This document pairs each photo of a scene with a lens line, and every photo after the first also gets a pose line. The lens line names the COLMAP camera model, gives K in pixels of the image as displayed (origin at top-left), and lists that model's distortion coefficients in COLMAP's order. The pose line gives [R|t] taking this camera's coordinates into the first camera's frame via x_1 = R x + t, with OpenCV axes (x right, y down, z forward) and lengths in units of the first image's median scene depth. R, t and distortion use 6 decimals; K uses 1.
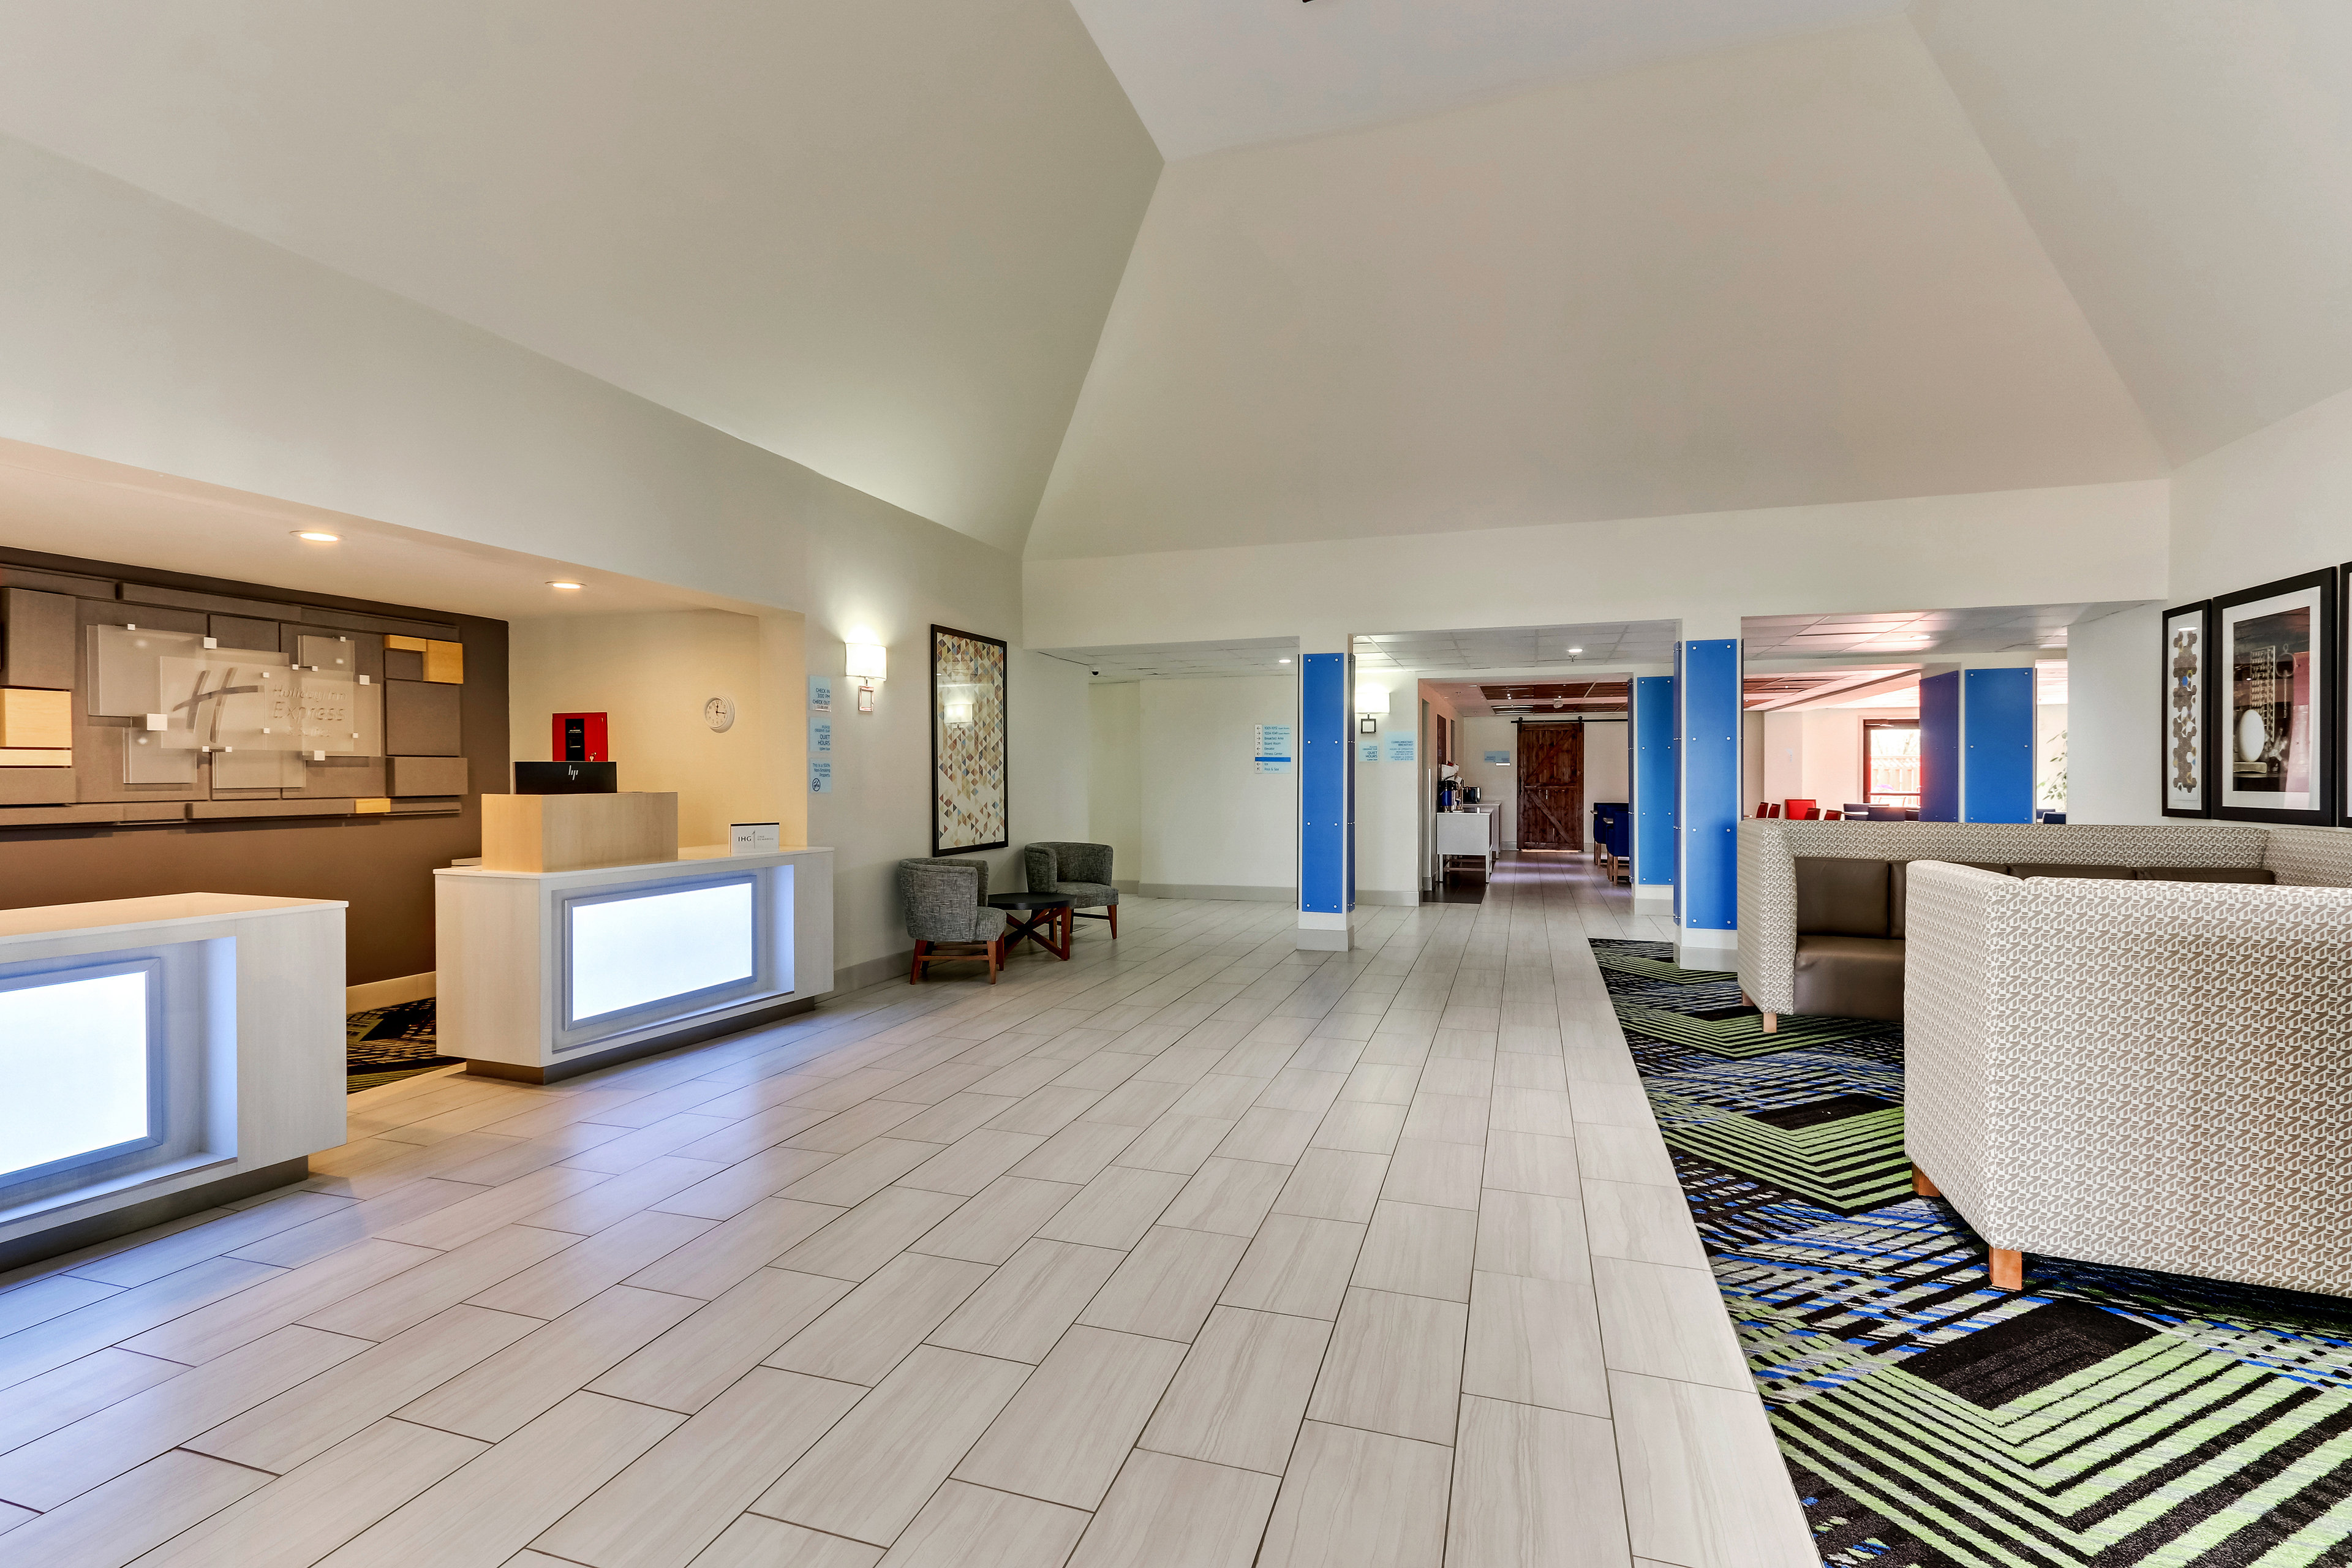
lens RADIAL K [[1090.7, 0, 1154.6], [0, 1090.7, 774.7], [0, 0, 1]] dist [0.002772, 0.001326]
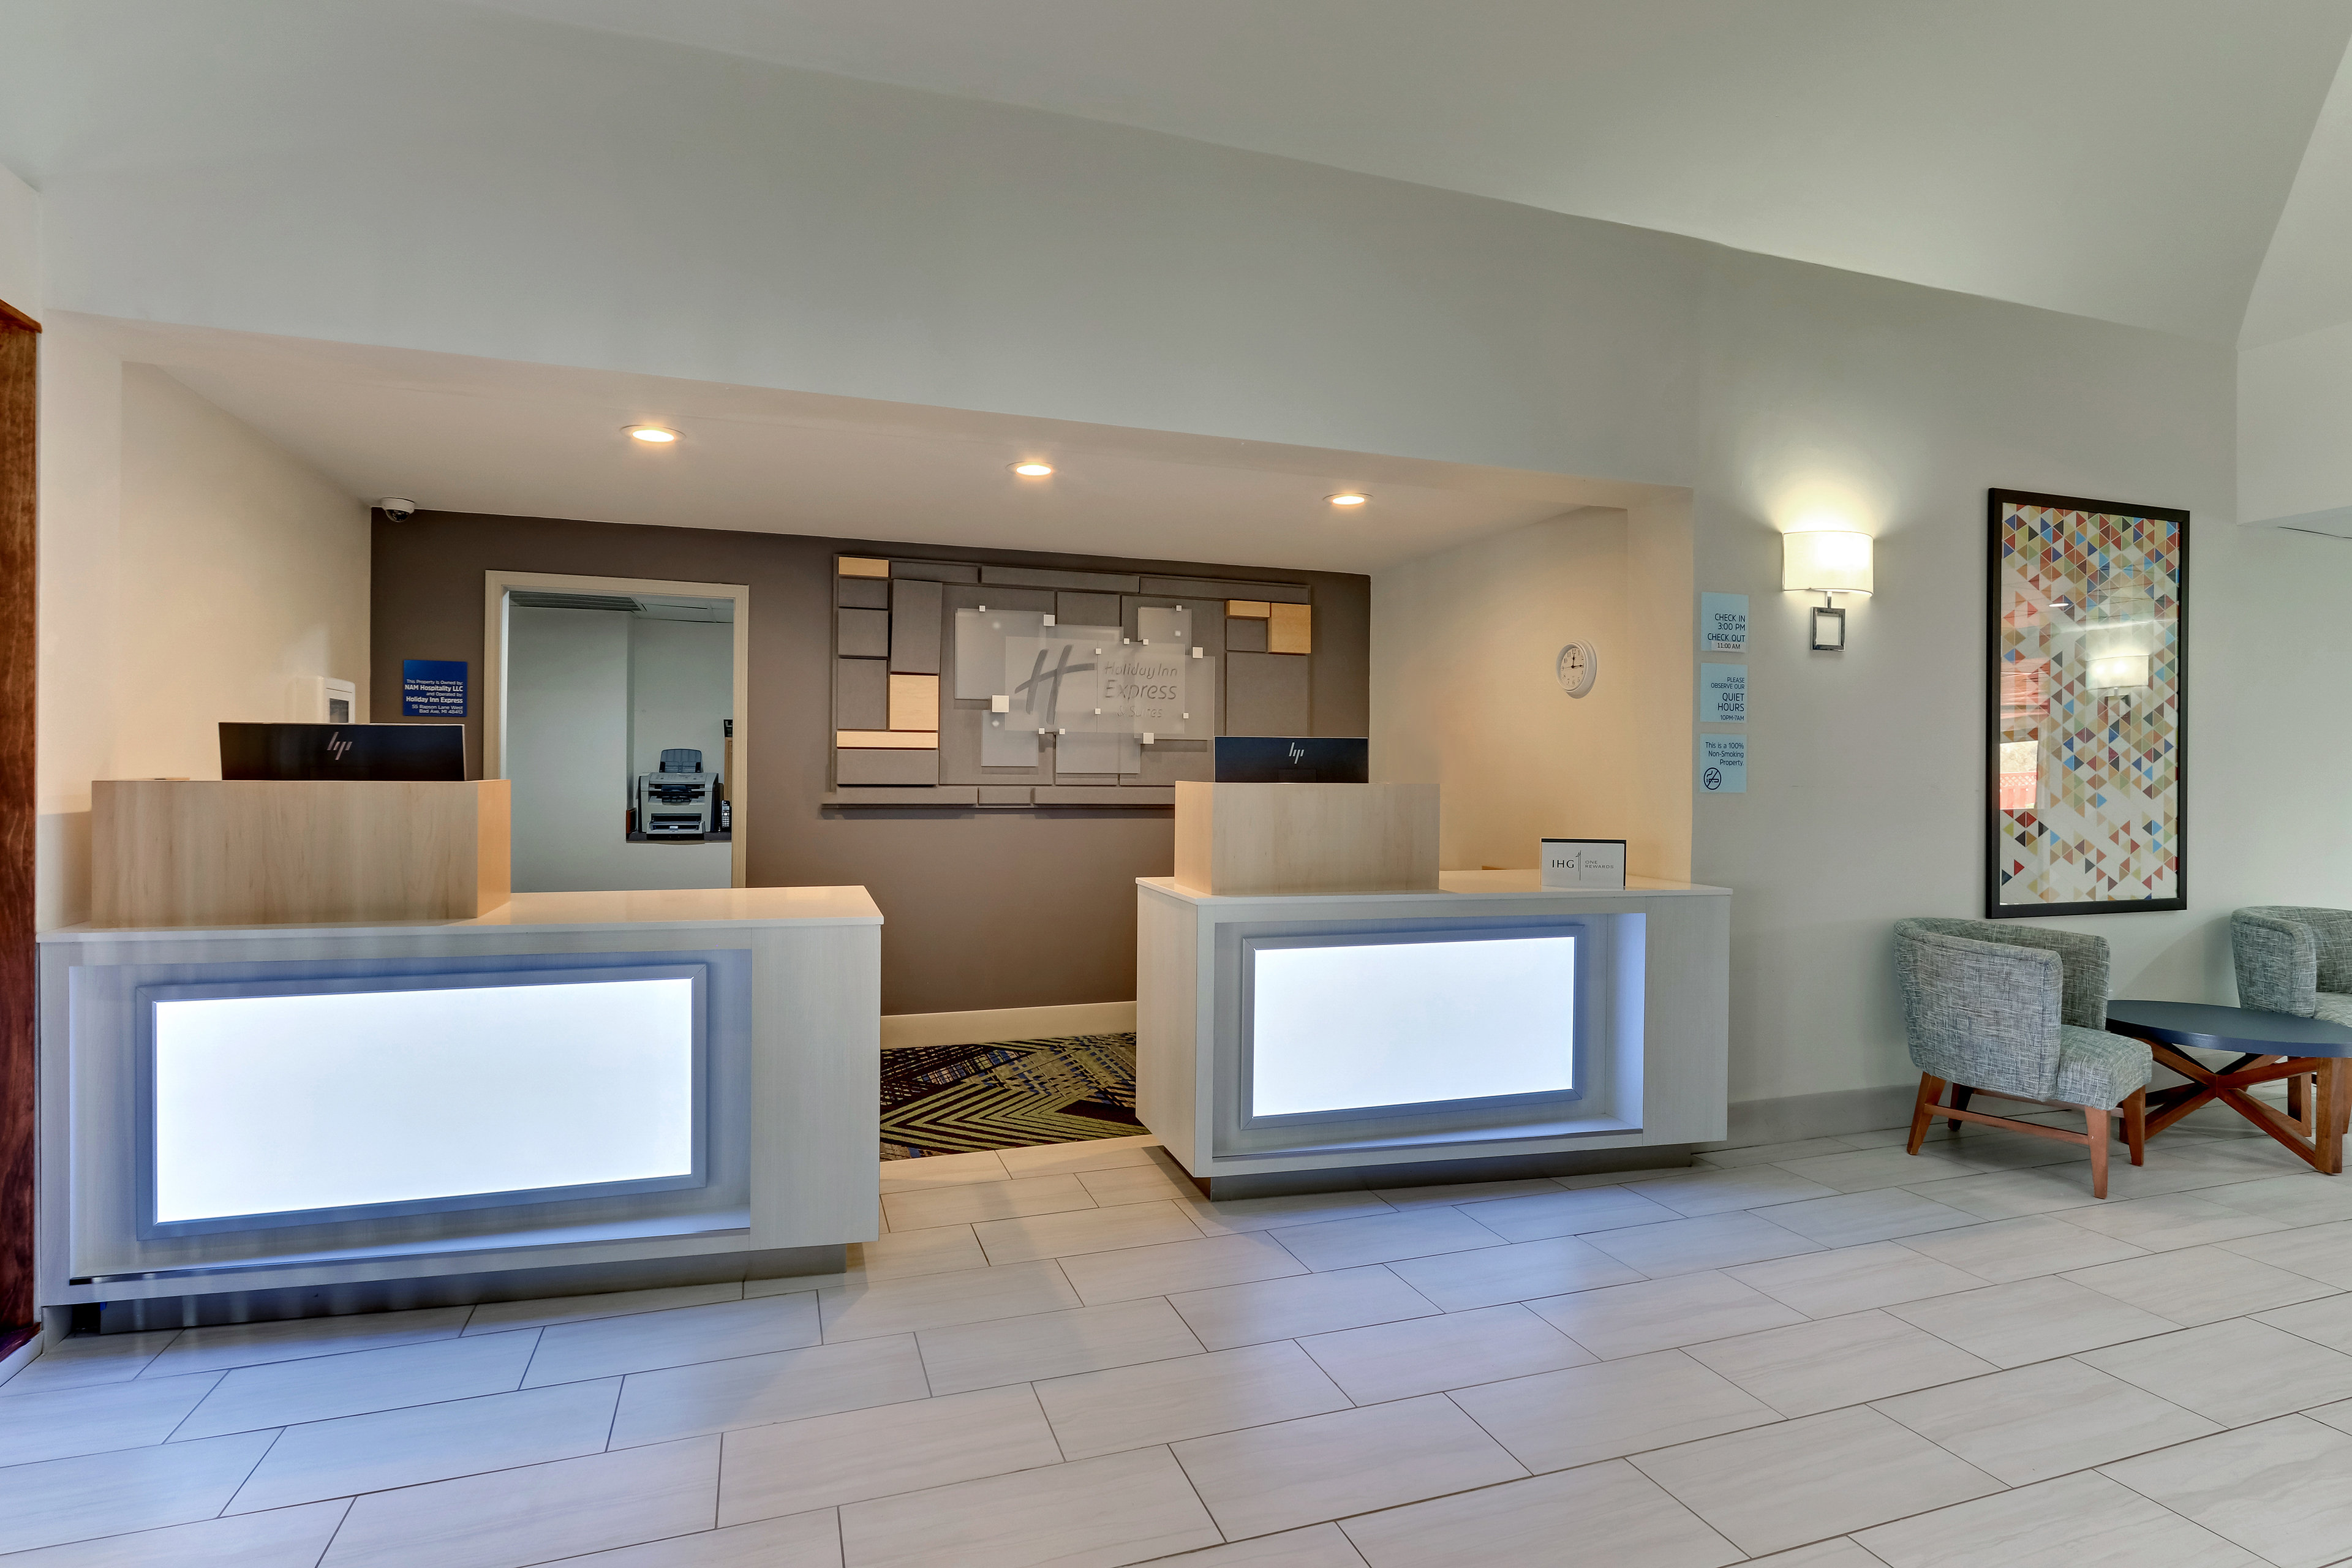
lens RADIAL K [[1158.1, 0, 1161.9], [0, 1158.1, 778.2], [0, 0, 1]] dist [-0.005505, -0.000202]
pose [[0.610420, 0.012519, -0.791979, 0.000958], [-0.011317, 0.999911, 0.007082, 0.008112], [0.791997, 0.004640, 0.610507, 0.400352]]
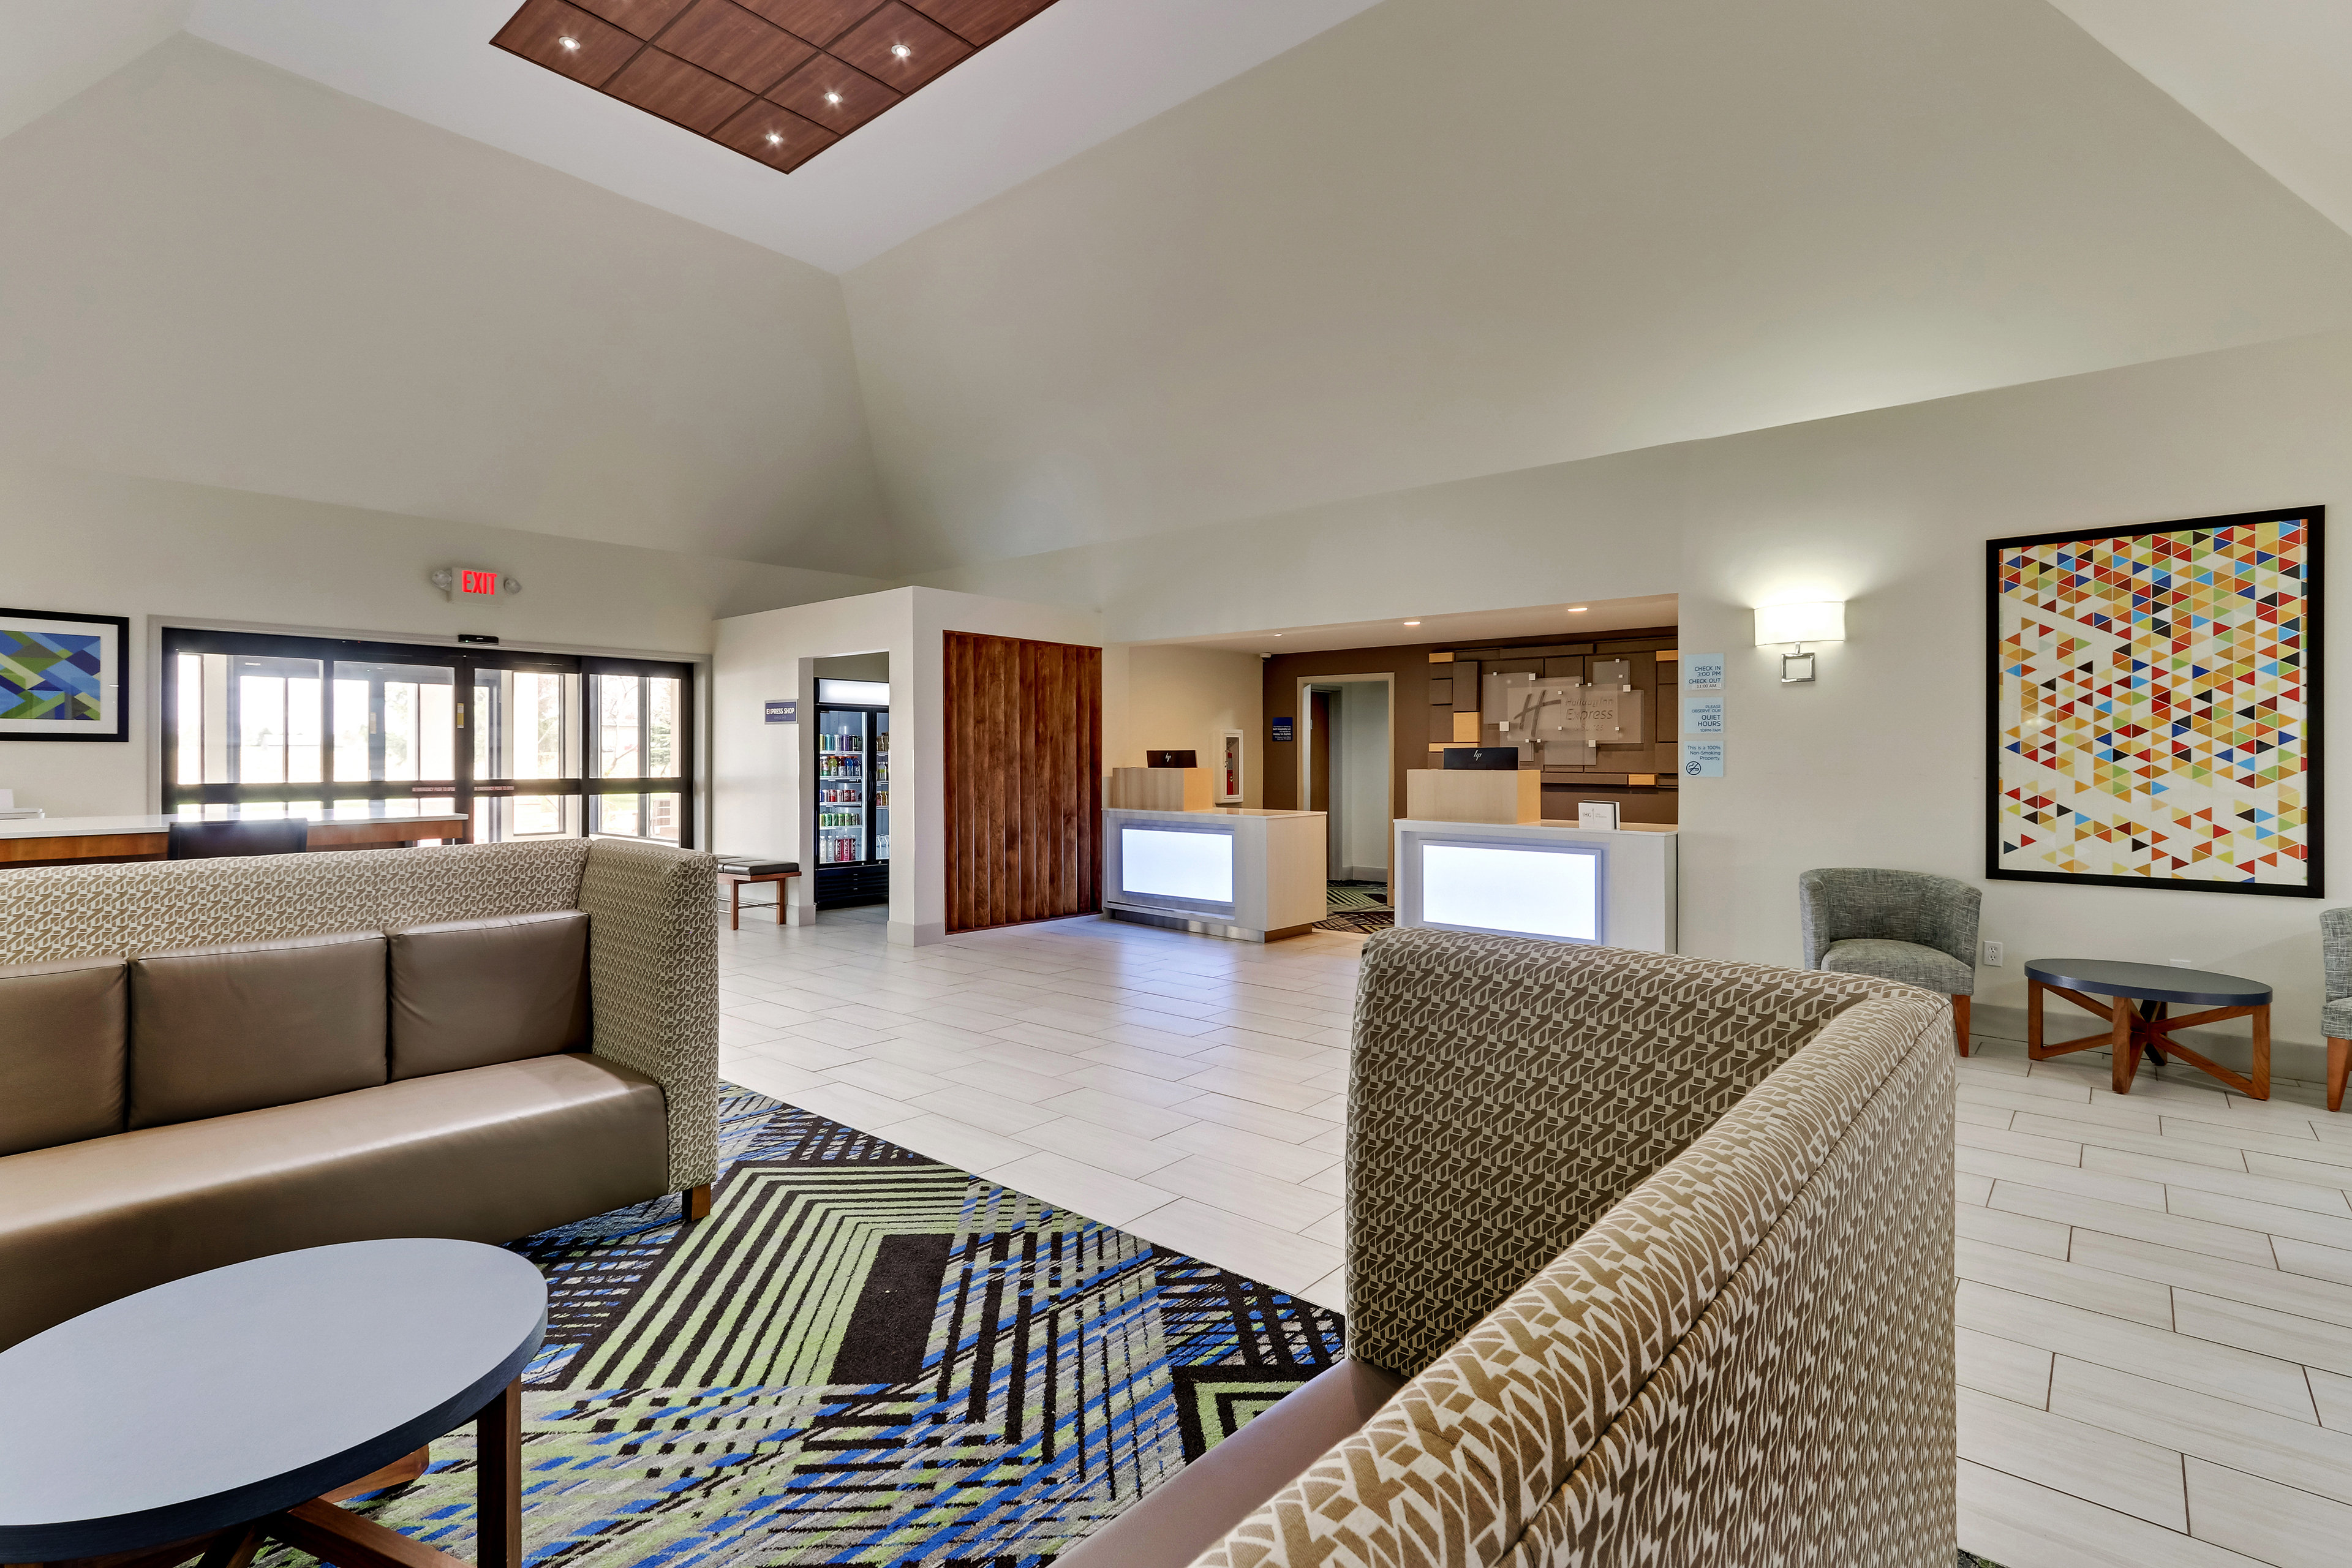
lens RADIAL K [[1116.7, 0, 1145.5], [0, 1116.7, 753.8], [0, 0, 1]] dist [-0.001013, 0.000443]
pose [[-0.381161, 0.000486, -0.924509, 0.804482], [-0.001062, 0.999999, 0.000964, -0.004064], [0.924508, 0.001349, -0.381160, 0.959693]]
